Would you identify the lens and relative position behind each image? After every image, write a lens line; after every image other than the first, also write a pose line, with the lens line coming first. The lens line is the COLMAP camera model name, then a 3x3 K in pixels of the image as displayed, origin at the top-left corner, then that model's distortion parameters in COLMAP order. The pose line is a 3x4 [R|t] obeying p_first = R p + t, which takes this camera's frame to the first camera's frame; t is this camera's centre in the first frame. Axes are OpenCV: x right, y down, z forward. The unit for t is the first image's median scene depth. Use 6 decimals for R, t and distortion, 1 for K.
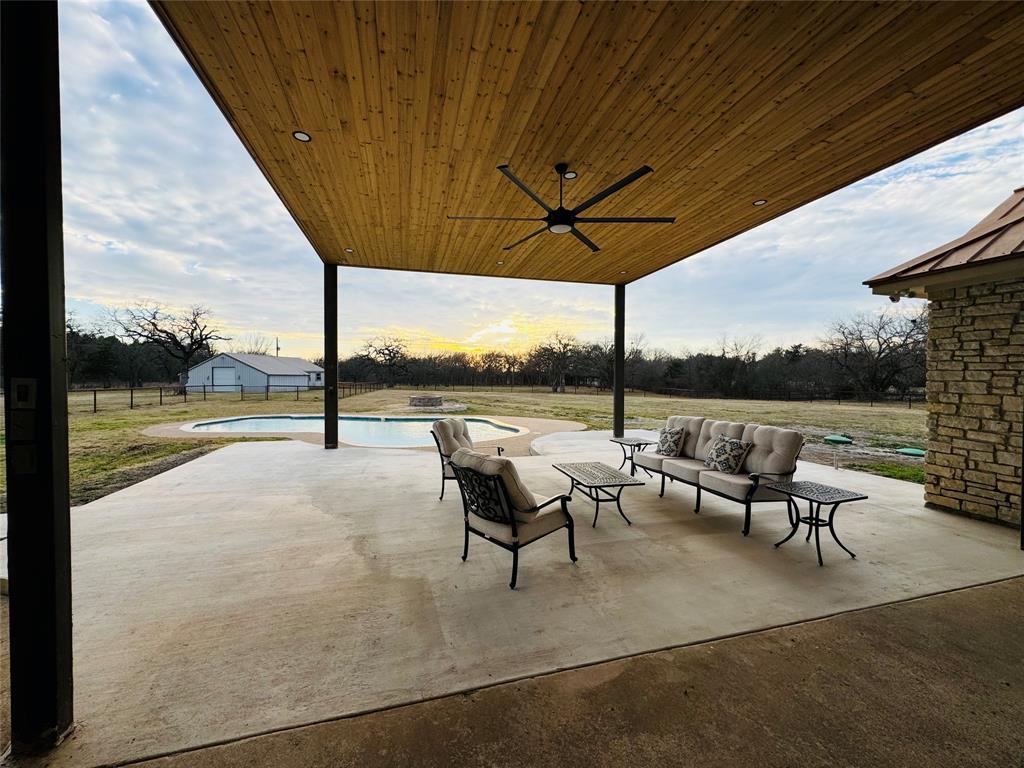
lens RADIAL K [[409.8, 0, 506.4], [0, 409.8, 385.1], [0, 0, 1]] dist [-0.006858, 0.002069]
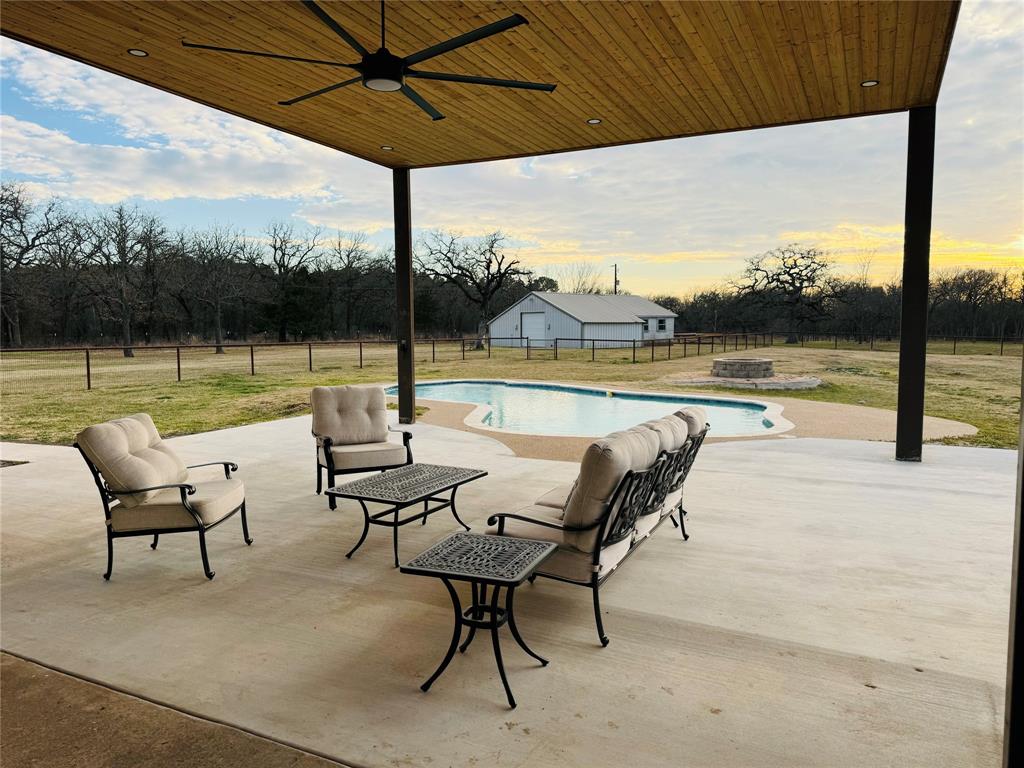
lens RADIAL K [[719.5, 0, 502.4], [0, 719.5, 386.6], [0, 0, 1]] dist [0.068796, -0.082501]
pose [[0.747087, 0.050483, -0.662806, 0.291159], [-0.006228, 0.997600, 0.068962, -0.001500], [0.664697, -0.047393, 0.745609, 0.080110]]
